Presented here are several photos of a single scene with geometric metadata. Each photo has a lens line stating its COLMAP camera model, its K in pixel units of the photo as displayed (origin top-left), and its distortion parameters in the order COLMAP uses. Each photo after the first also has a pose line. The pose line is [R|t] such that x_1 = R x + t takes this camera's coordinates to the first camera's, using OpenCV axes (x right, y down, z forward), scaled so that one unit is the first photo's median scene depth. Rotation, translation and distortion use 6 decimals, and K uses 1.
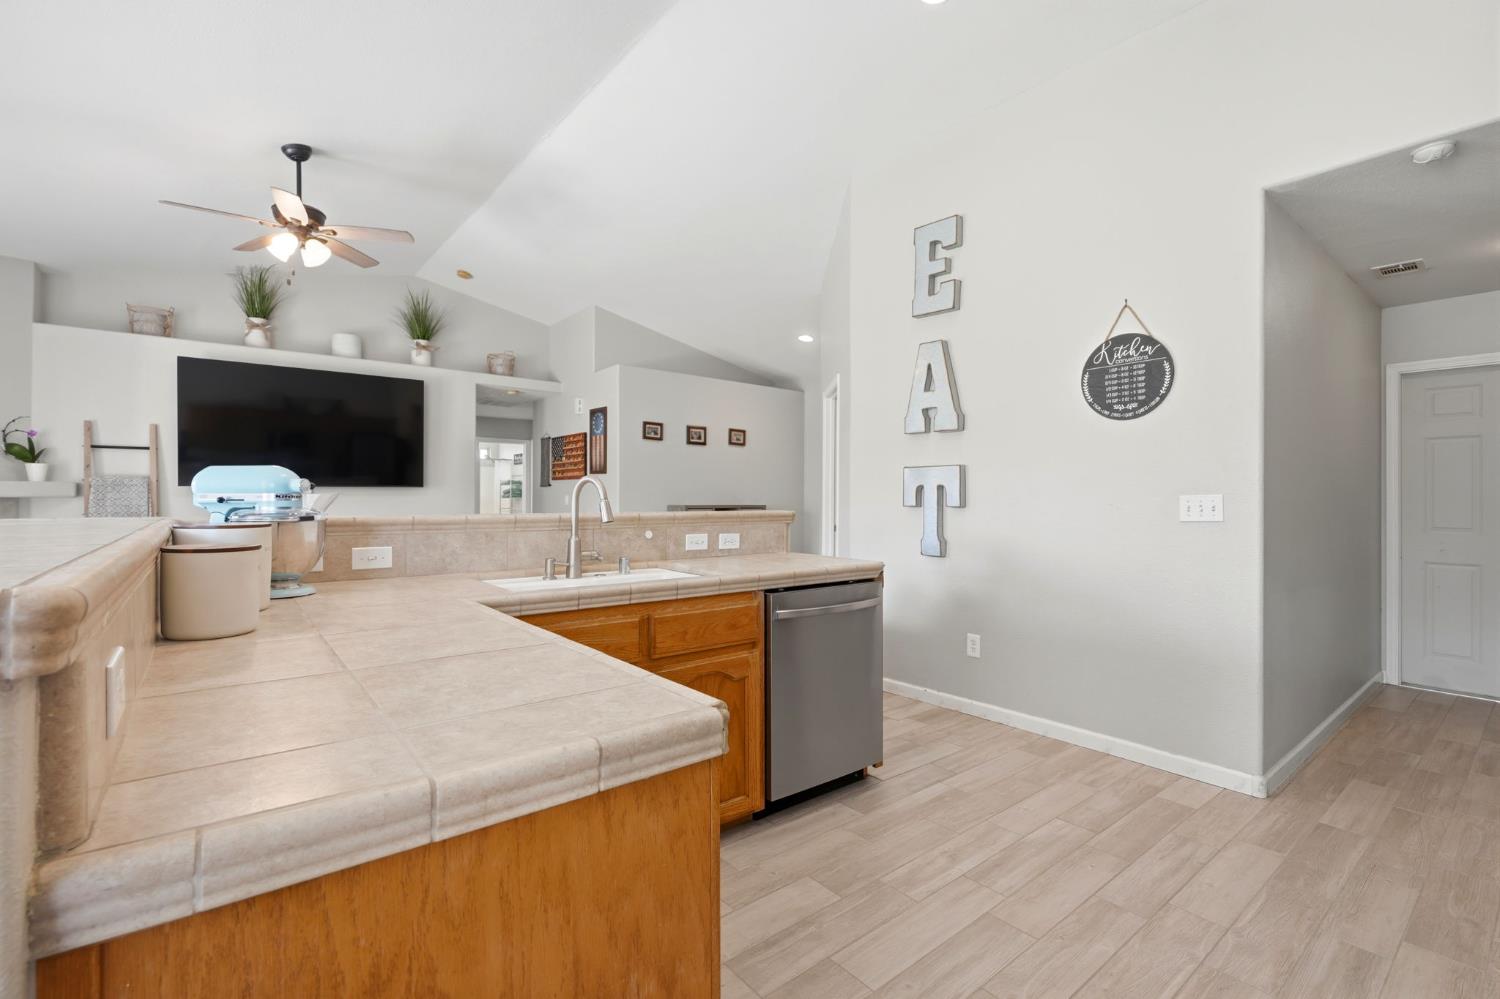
lens RADIAL K [[669.6, 0, 752.5], [0, 669.6, 500.5], [0, 0, 1]] dist [-0.001020, 0.000144]
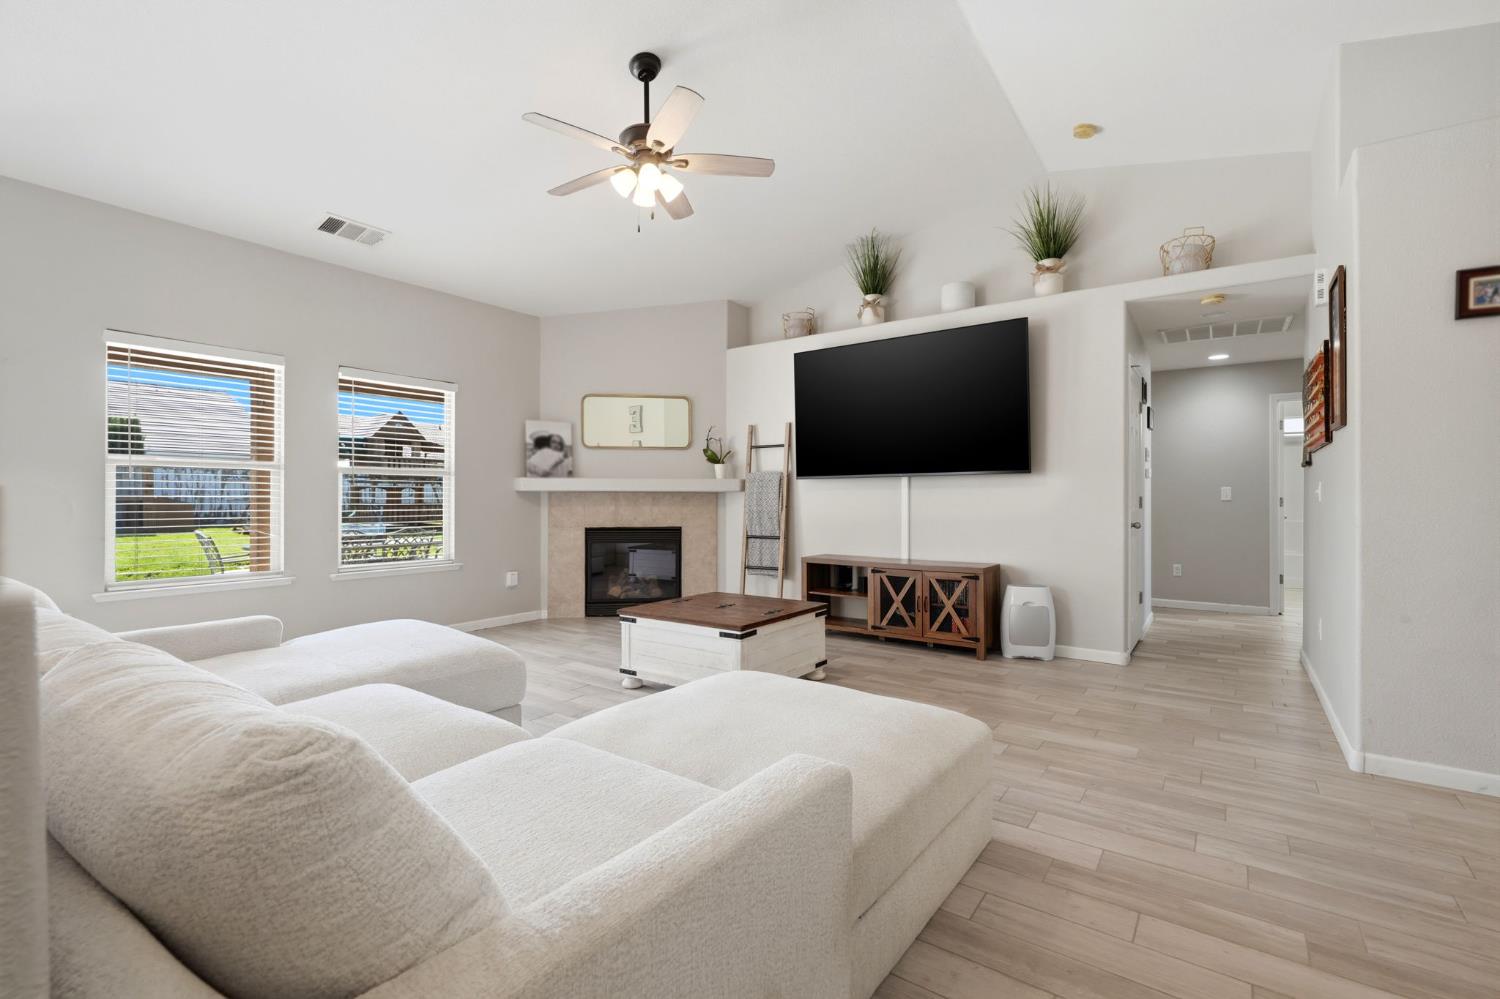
lens RADIAL K [[669.6, 0, 750.9], [0, 669.6, 498.2], [0, 0, 1]] dist [-0.001020, 0.000144]
pose [[0.265021, -0.004041, -0.964234, 0.101744], [-0.002587, 0.999985, -0.004902, 0.010381], [0.964239, 0.003794, 0.265007, 0.613953]]
